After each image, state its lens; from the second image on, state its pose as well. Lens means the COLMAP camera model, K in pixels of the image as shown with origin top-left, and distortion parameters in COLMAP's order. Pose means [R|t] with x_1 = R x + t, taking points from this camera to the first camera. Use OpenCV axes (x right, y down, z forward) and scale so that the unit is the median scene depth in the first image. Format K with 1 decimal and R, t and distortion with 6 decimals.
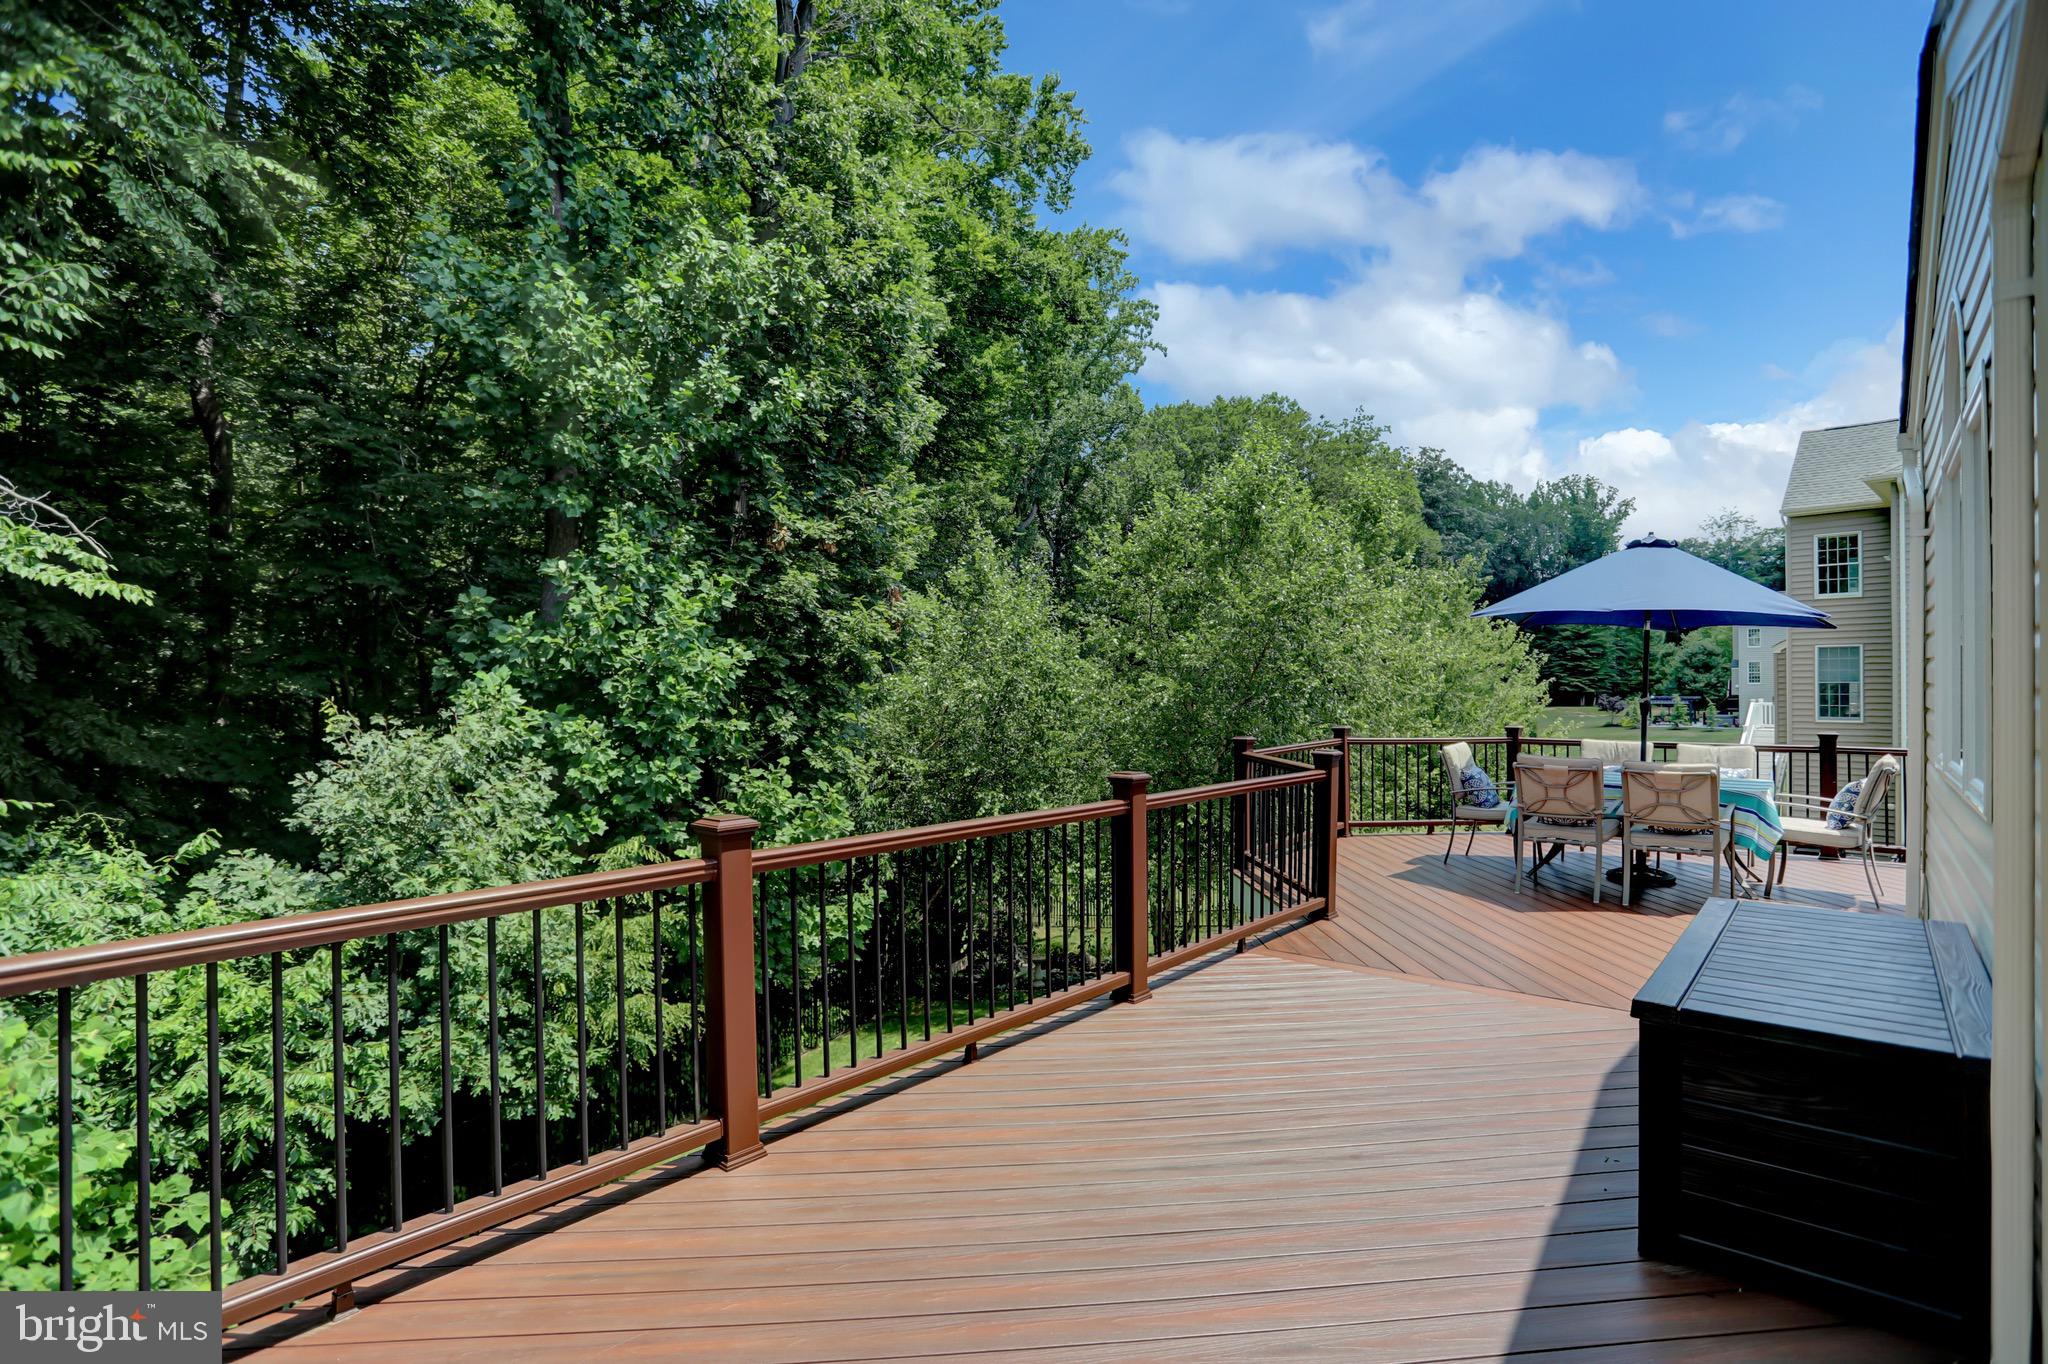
lens RADIAL K [[995.0, 0, 1013.5], [0, 995.0, 679.8], [0, 0, 1]] dist [-0.055323, 0.016887]
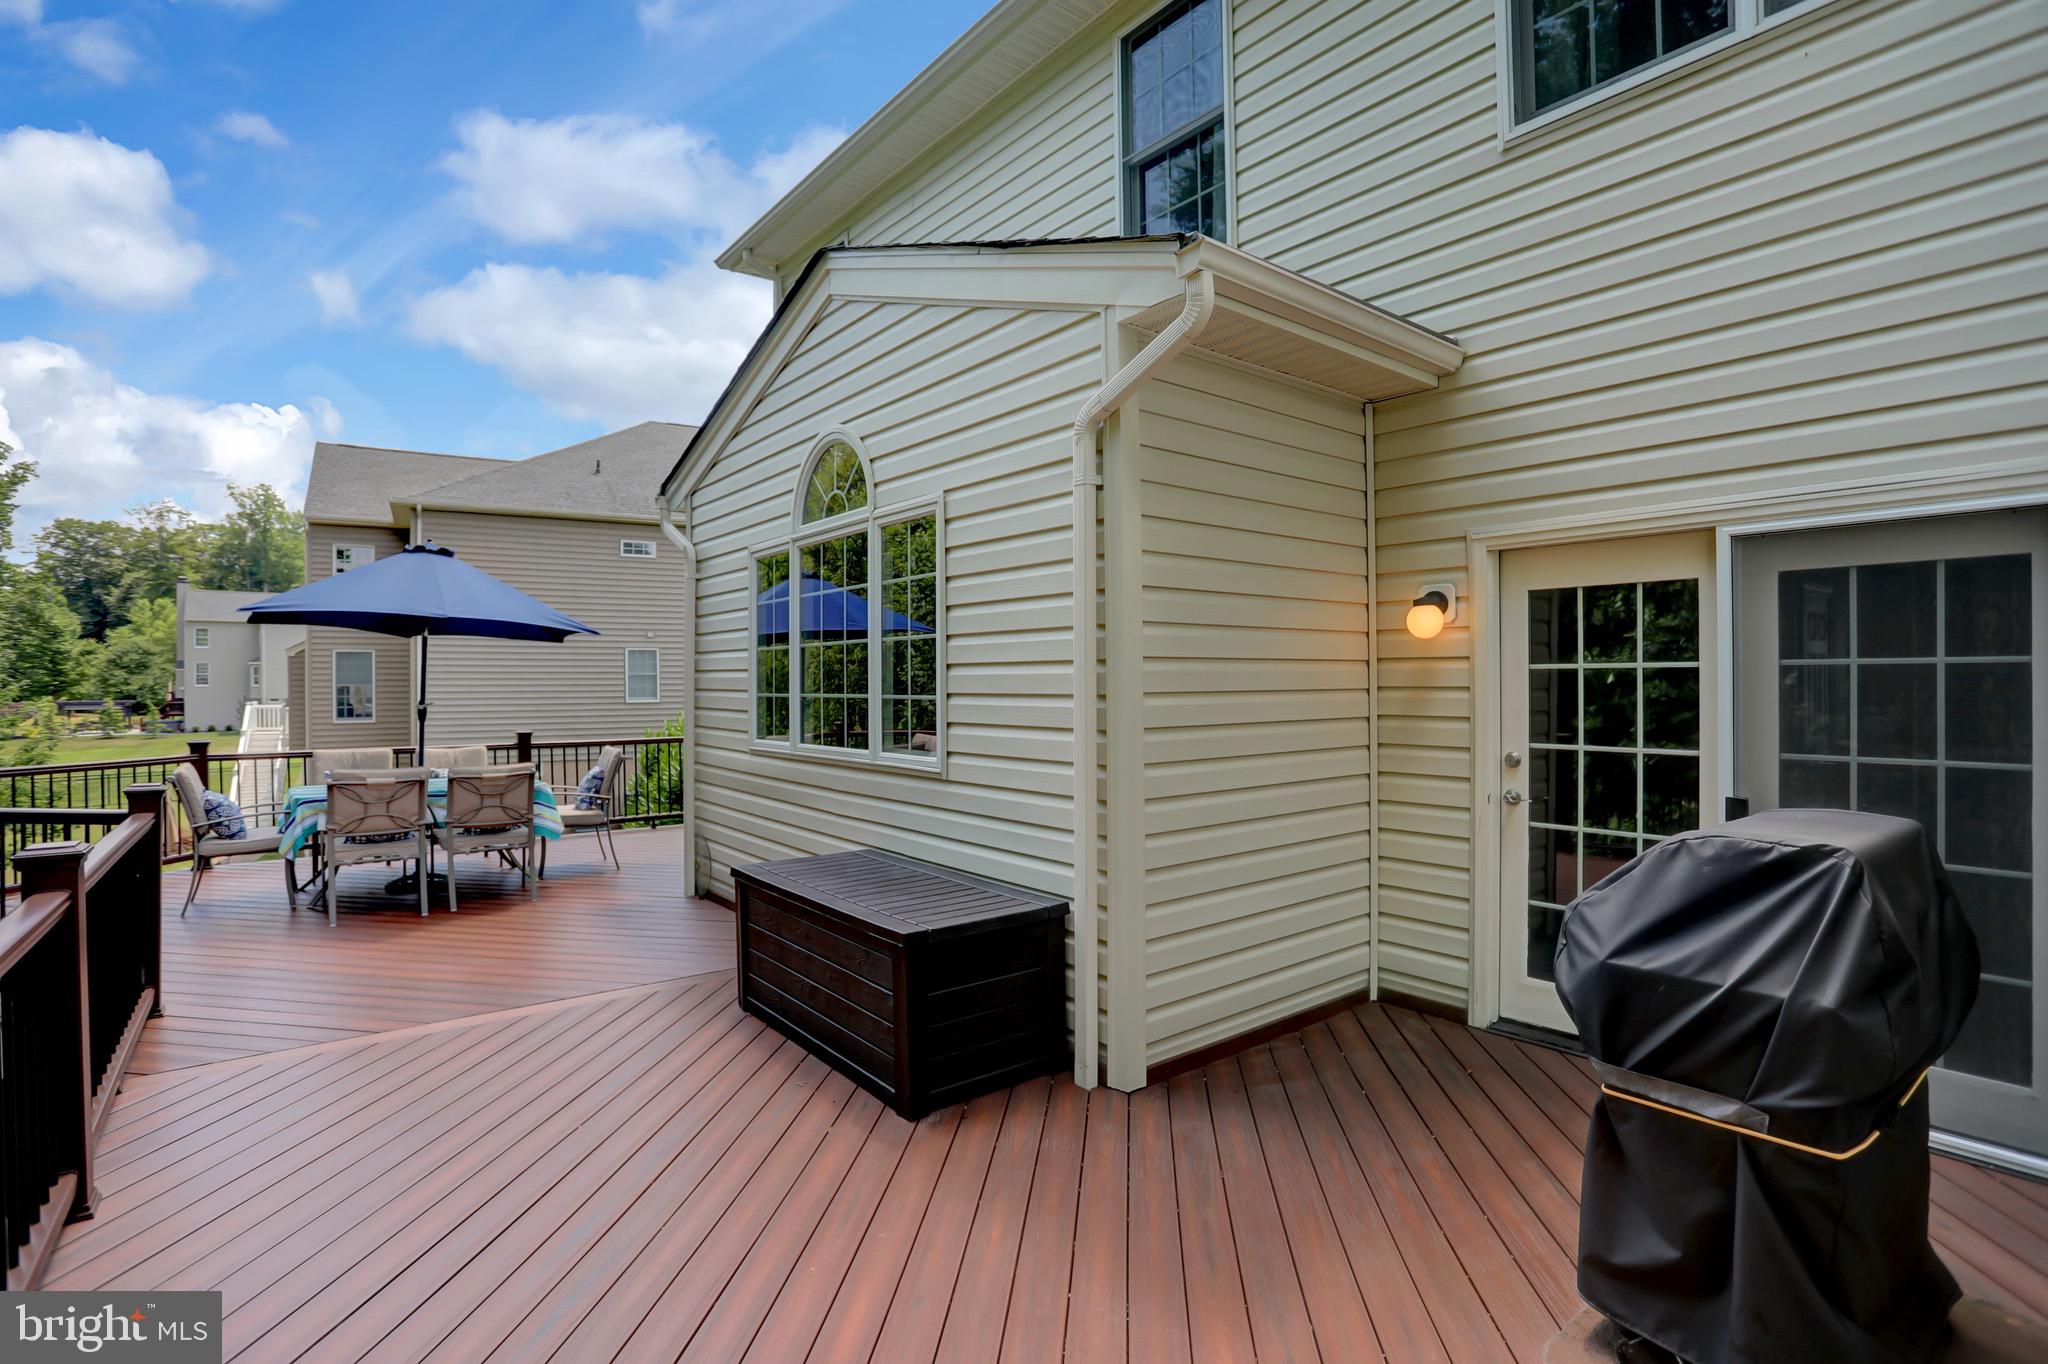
lens RADIAL K [[995.0, 0, 1041.2], [0, 995.0, 678.9], [0, 0, 1]] dist [-0.055323, 0.016887]
pose [[0.175812, 0.004256, 0.984415, -0.110175], [-0.001883, 0.999990, -0.003987, -0.001799], [-0.984422, -0.001153, 0.175818, 0.102393]]
